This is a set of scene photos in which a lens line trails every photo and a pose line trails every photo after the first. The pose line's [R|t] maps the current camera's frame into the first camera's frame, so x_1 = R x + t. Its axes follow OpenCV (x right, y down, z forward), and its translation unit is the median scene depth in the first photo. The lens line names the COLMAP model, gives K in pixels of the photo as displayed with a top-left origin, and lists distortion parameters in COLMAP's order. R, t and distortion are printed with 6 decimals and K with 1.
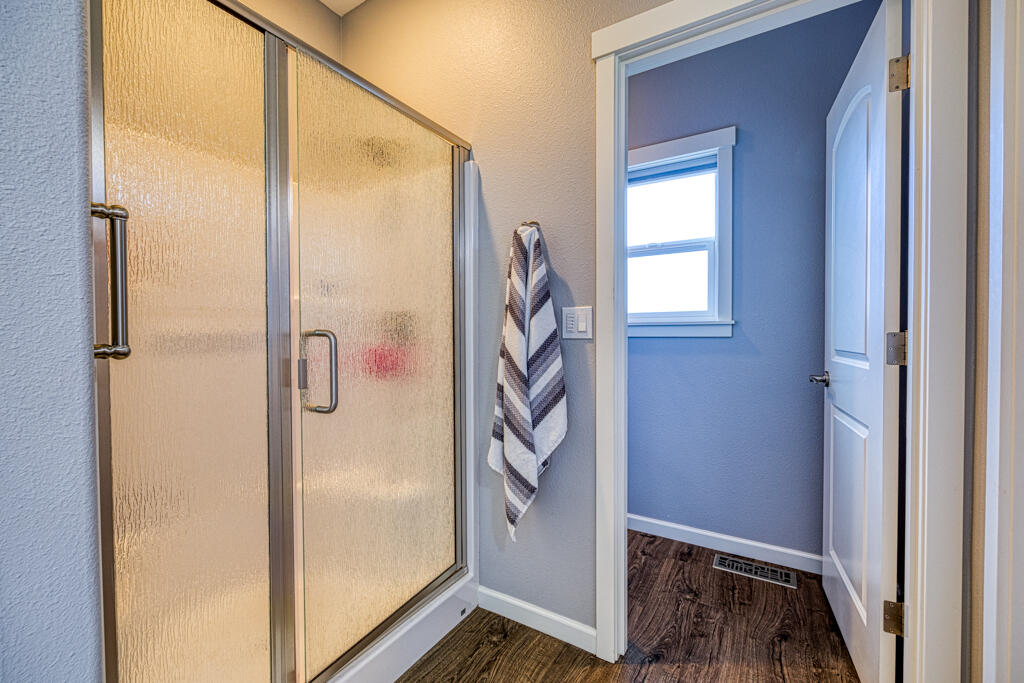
lens RADIAL K [[420.5, 0, 518.2], [0, 420.5, 341.4], [0, 0, 1]] dist [-0.001295, -0.000100]
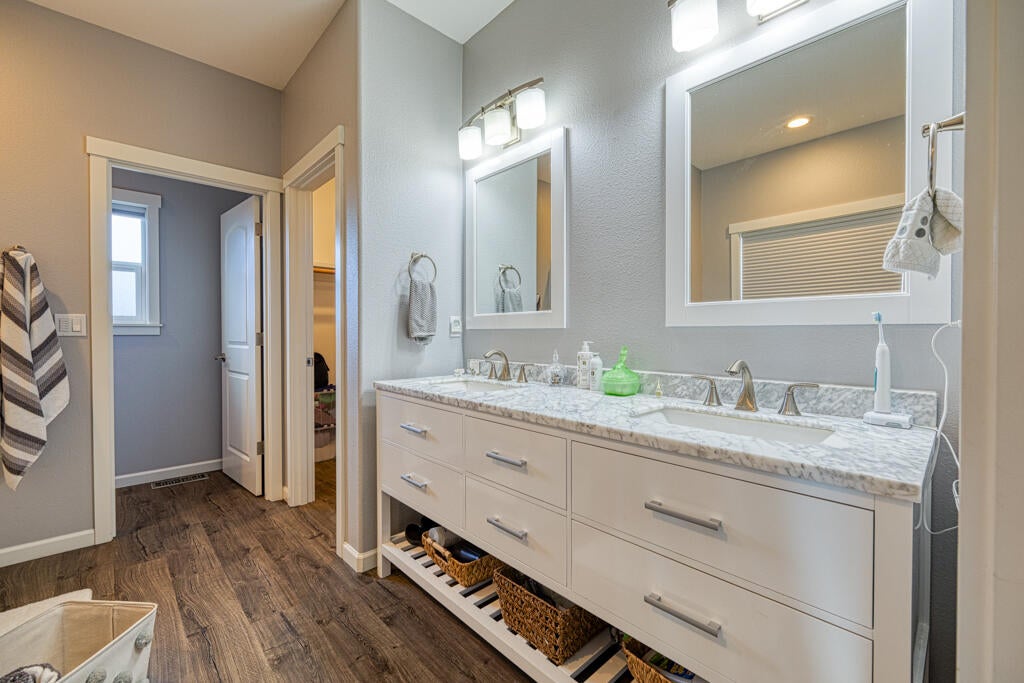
lens RADIAL K [[415.3, 0, 517.7], [0, 415.3, 338.3], [0, 0, 1]] dist [-0.010220, -0.000210]
pose [[0.240942, -0.008544, 0.970502, -0.887699], [0.014136, 0.999886, 0.005293, 0.016133], [-0.970437, 0.012444, 0.241035, -0.861054]]
